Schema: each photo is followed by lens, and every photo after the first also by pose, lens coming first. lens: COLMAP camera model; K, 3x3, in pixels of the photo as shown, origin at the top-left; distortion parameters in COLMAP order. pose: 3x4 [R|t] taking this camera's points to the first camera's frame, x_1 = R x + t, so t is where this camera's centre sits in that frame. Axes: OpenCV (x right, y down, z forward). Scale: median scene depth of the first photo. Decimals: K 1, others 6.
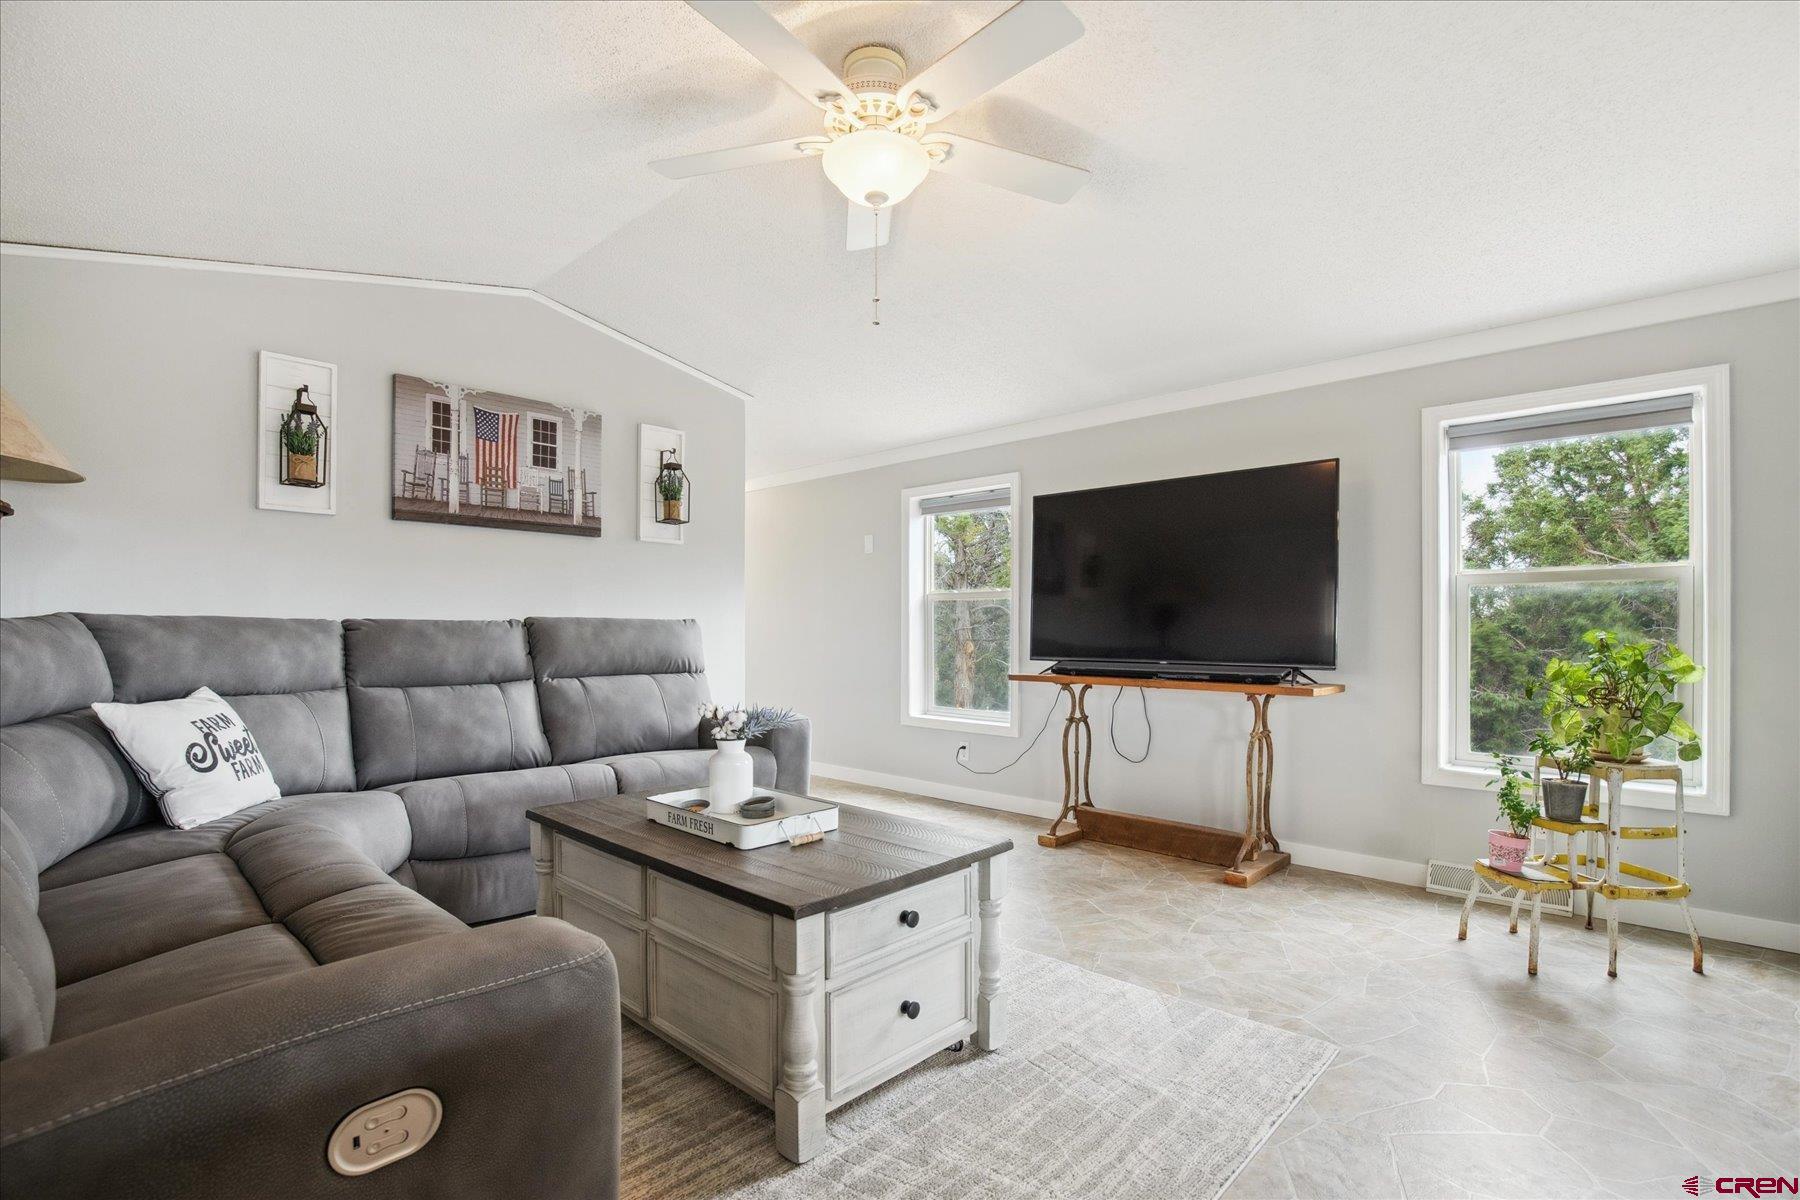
lens RADIAL K [[854.8, 0, 903.6], [0, 854.8, 622.1], [0, 0, 1]] dist [-0.032163, -0.000226]
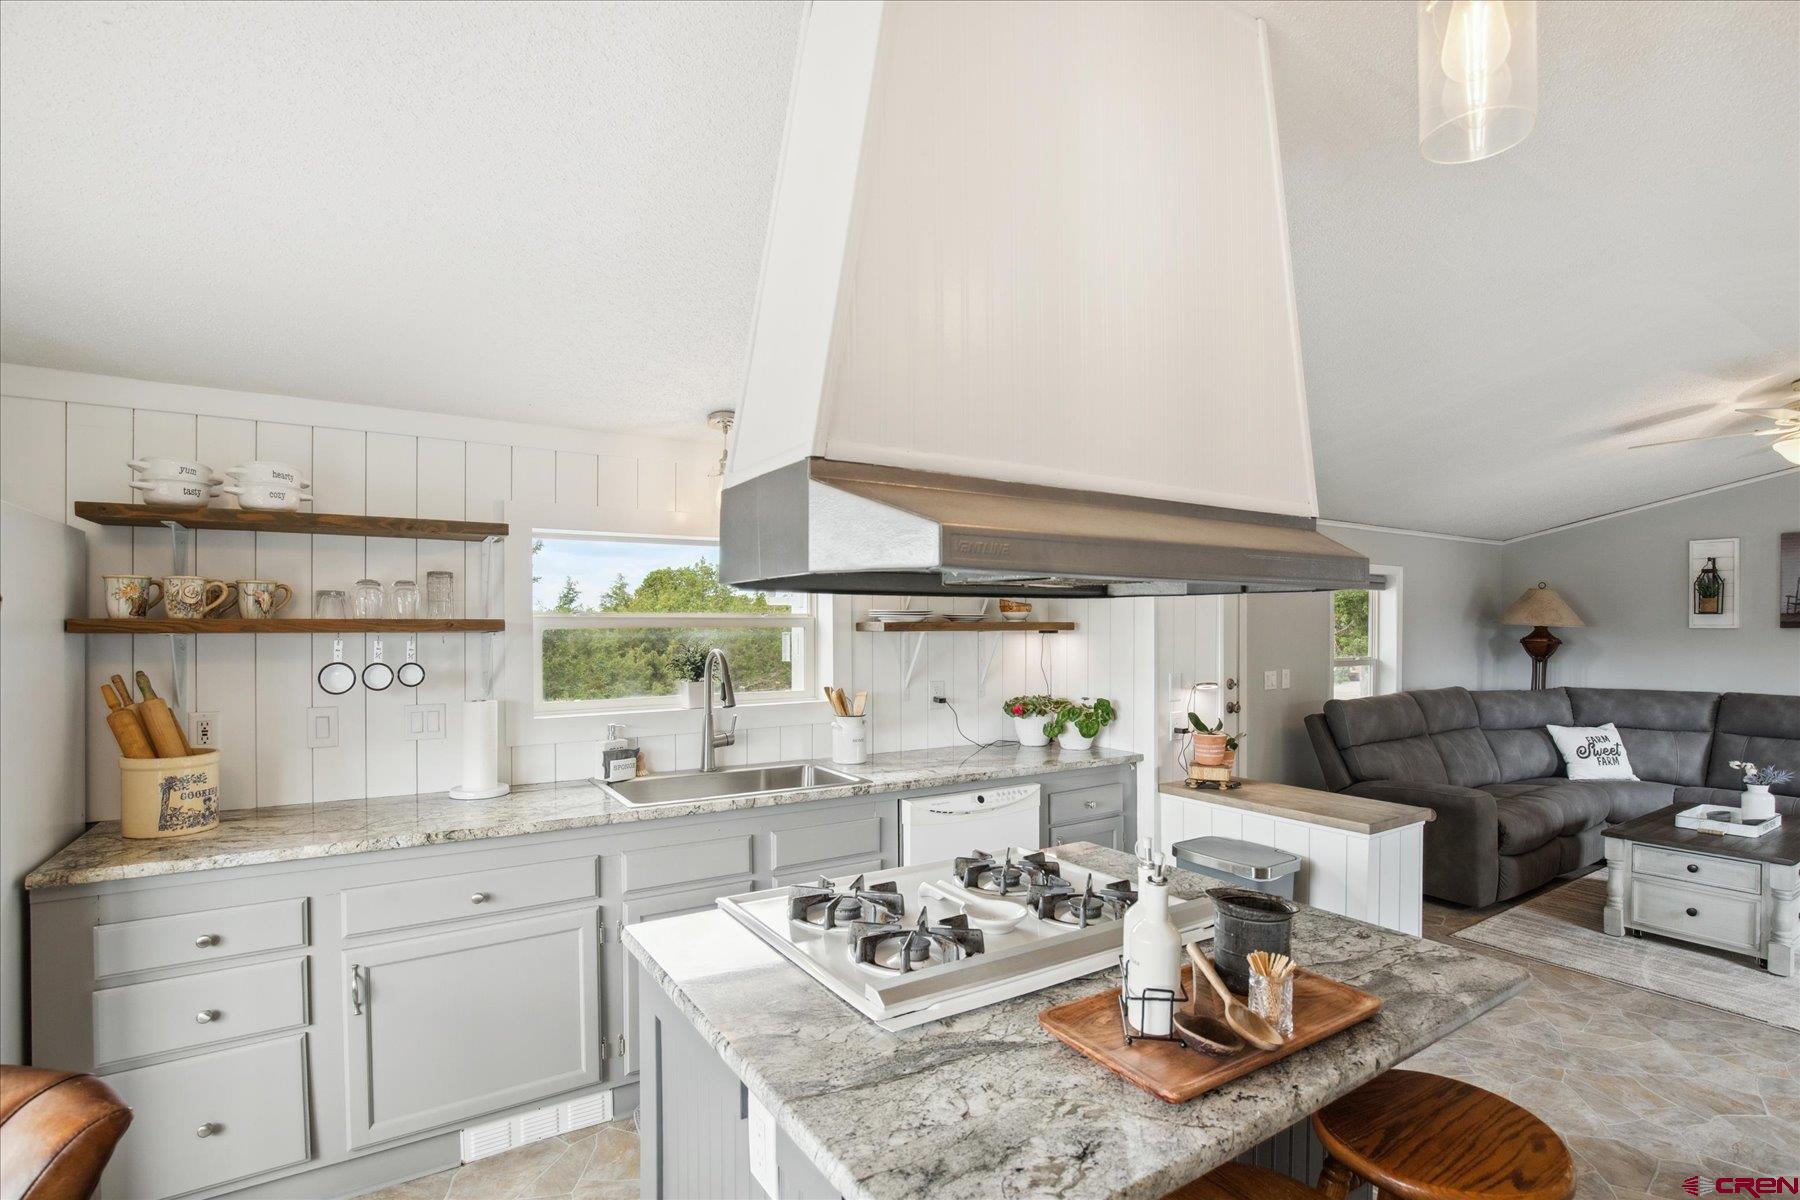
lens RADIAL K [[854.8, 0, 903.6], [0, 854.8, 622.1], [0, 0, 1]] dist [-0.032163, -0.000226]
pose [[-0.231642, -0.006013, -0.972783, 1.592254], [0.006020, 0.999953, -0.007615, -0.167708], [0.972783, -0.007620, -0.231594, -0.278964]]
